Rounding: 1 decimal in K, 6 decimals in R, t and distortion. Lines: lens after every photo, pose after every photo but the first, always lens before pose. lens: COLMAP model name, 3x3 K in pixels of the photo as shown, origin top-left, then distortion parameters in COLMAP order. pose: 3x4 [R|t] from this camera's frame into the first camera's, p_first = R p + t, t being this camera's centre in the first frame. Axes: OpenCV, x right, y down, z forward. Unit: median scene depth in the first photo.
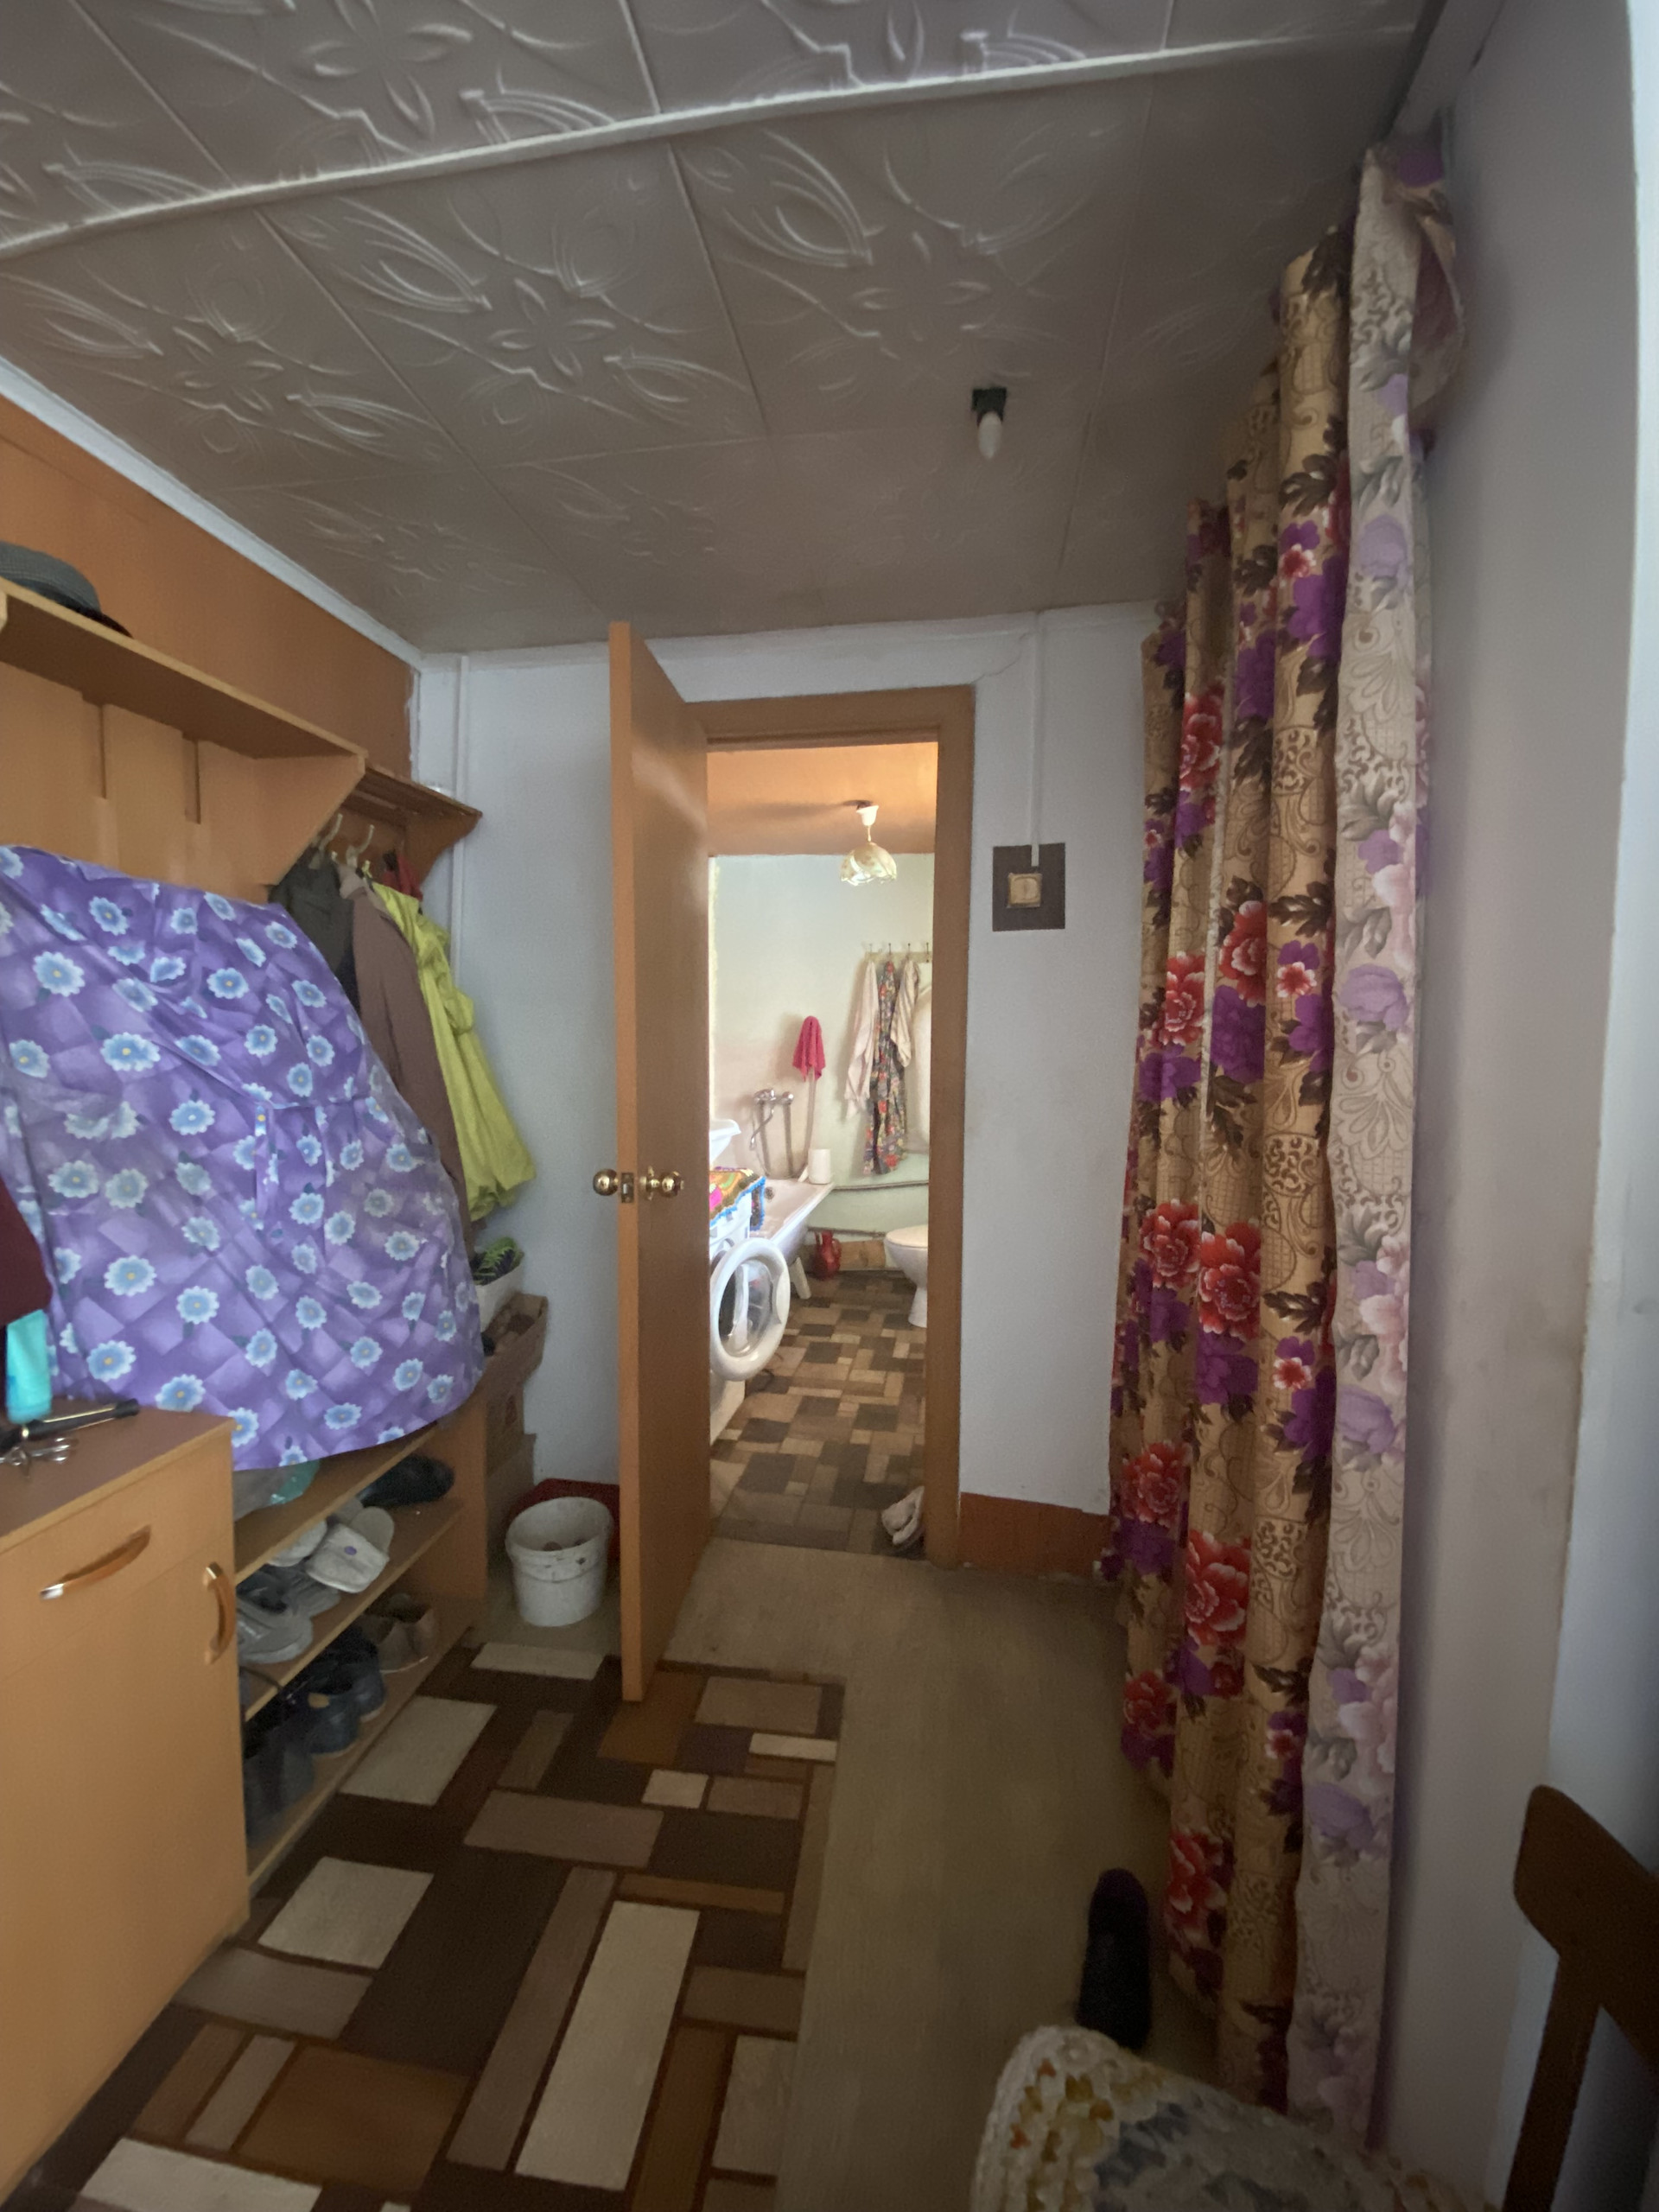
lens RADIAL K [[905.1, 0, 813.4], [0, 905.1, 1094.4], [0, 0, 1]] dist [0.002848, -0.007875]
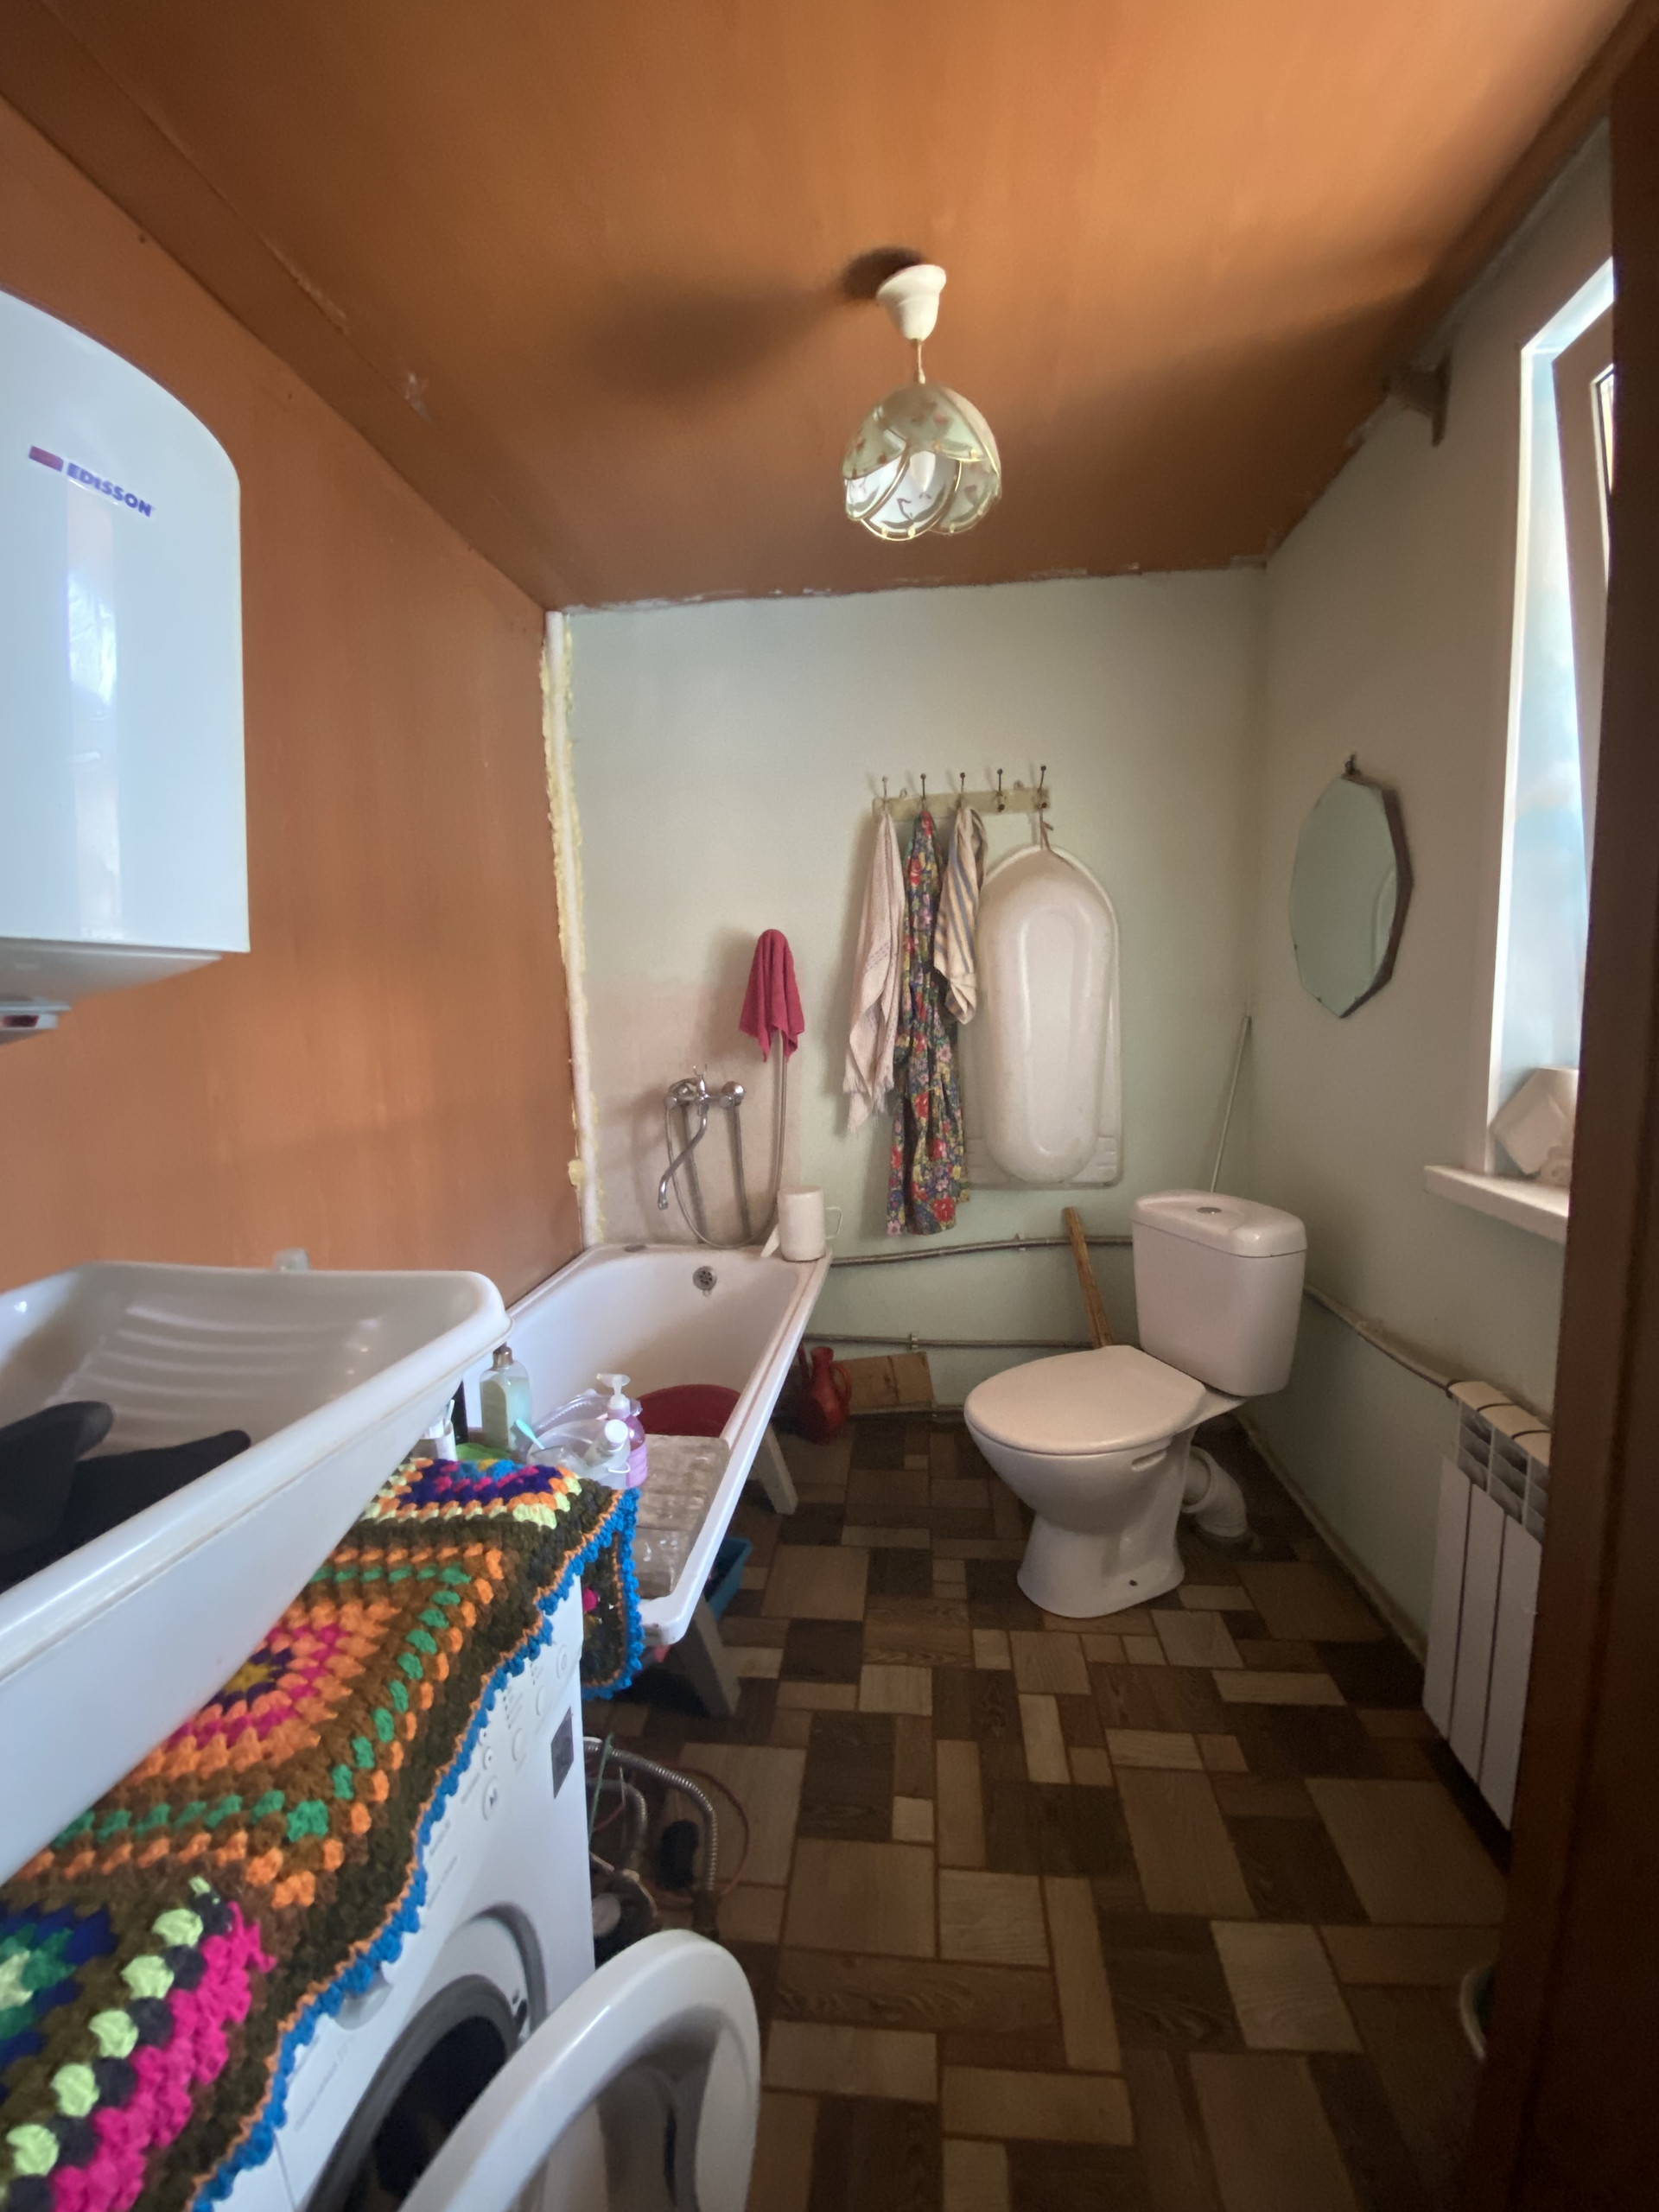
lens RADIAL K [[905.1, 0, 826.9], [0, 905.1, 1119.0], [0, 0, 1]] dist [0.002848, -0.007875]
pose [[0.997077, -0.046427, 0.060674, -0.007106], [0.042282, 0.996795, 0.067904, -0.014915], [-0.063632, -0.065140, 0.995845, 0.496562]]
